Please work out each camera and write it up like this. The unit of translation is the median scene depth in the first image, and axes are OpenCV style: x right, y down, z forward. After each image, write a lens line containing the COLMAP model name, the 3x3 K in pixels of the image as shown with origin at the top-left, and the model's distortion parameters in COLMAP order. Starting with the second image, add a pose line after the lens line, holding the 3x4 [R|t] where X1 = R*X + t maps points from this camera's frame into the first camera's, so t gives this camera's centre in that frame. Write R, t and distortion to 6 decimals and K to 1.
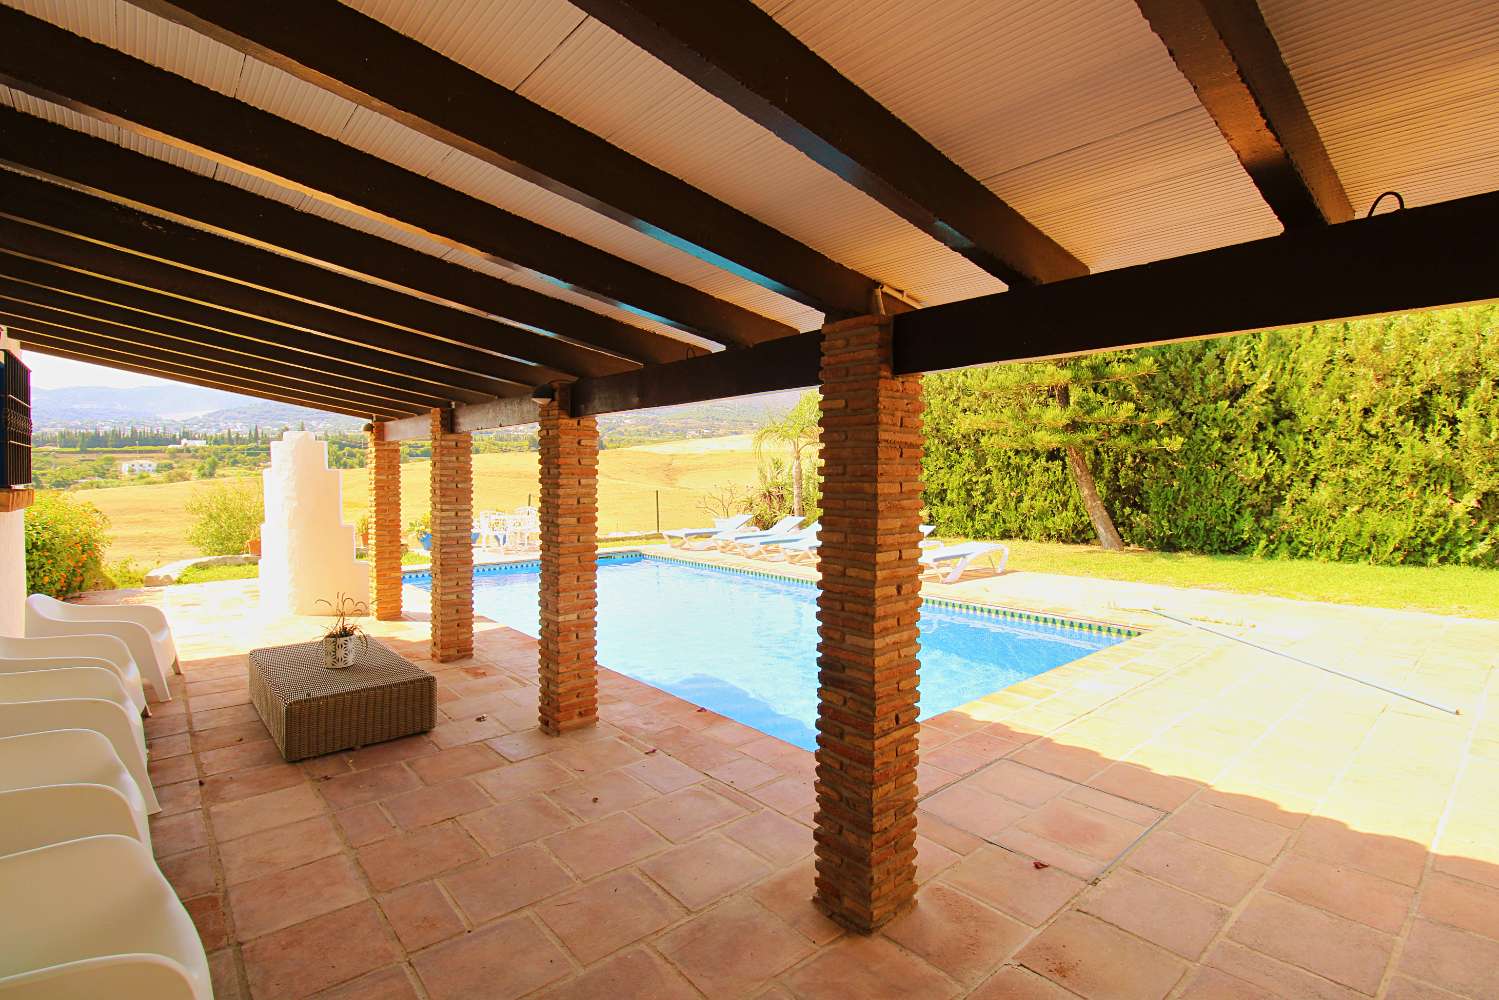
lens RADIAL K [[730.7, 0, 757.8], [0, 730.7, 494.9], [0, 0, 1]] dist [-0.014083, -0.009543]
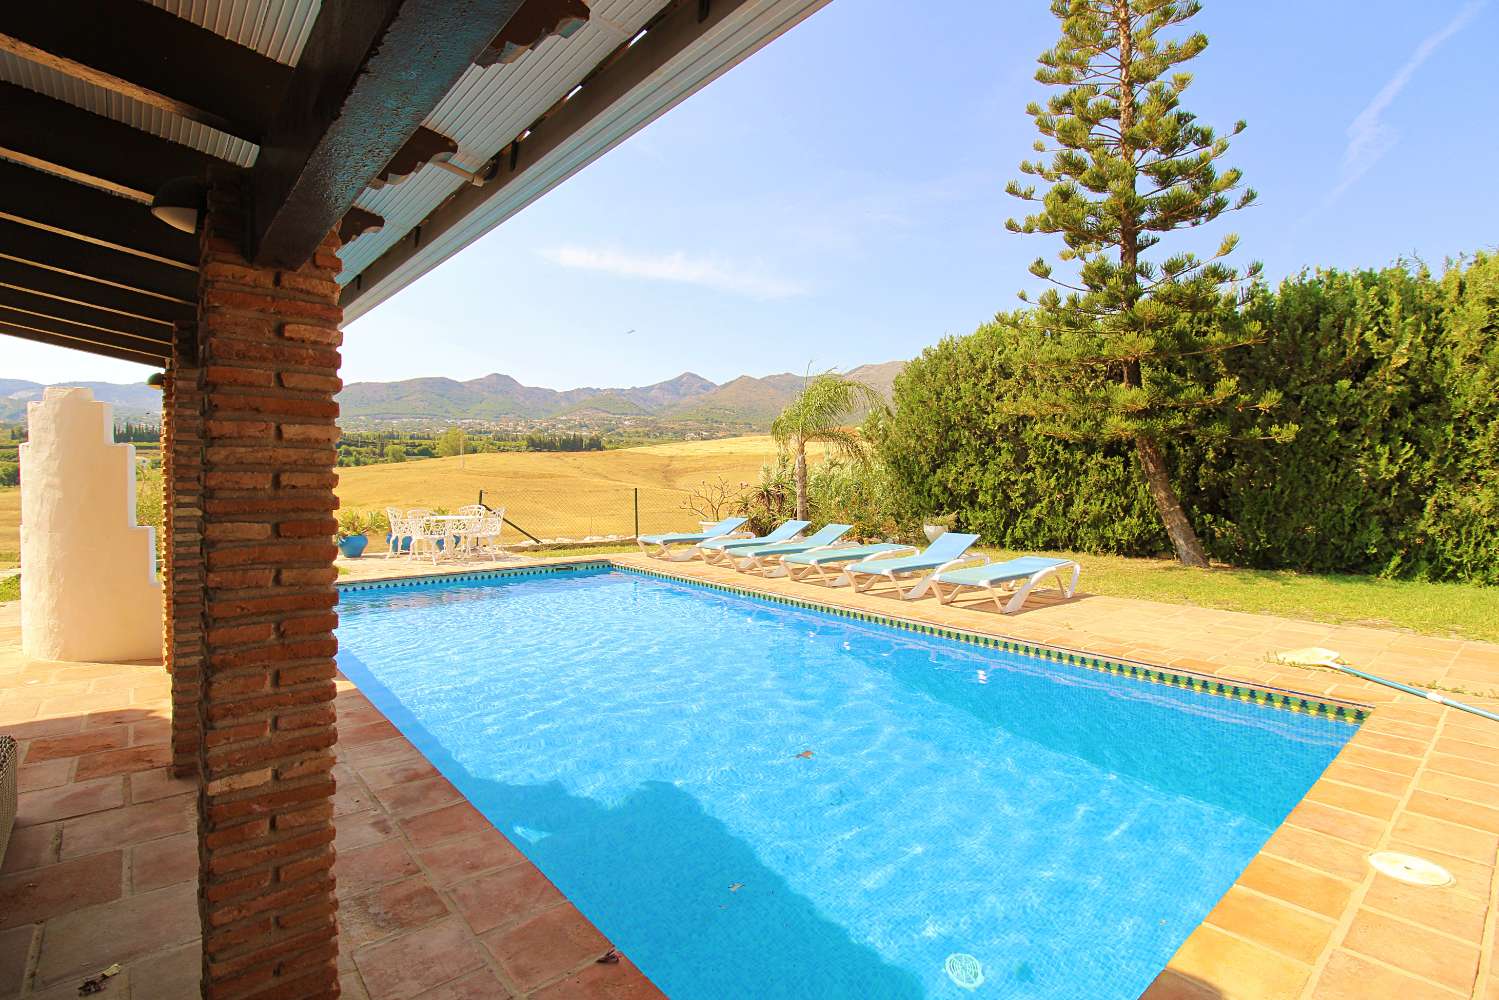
lens RADIAL K [[730.7, 0, 757.9], [0, 730.7, 494.9], [0, 0, 1]] dist [-0.014083, -0.009543]
pose [[0.999944, 0.010363, 0.002095, 0.003707], [-0.010355, 0.999939, -0.003900, 0.005018], [-0.002135, 0.003878, 0.999990, 0.206324]]
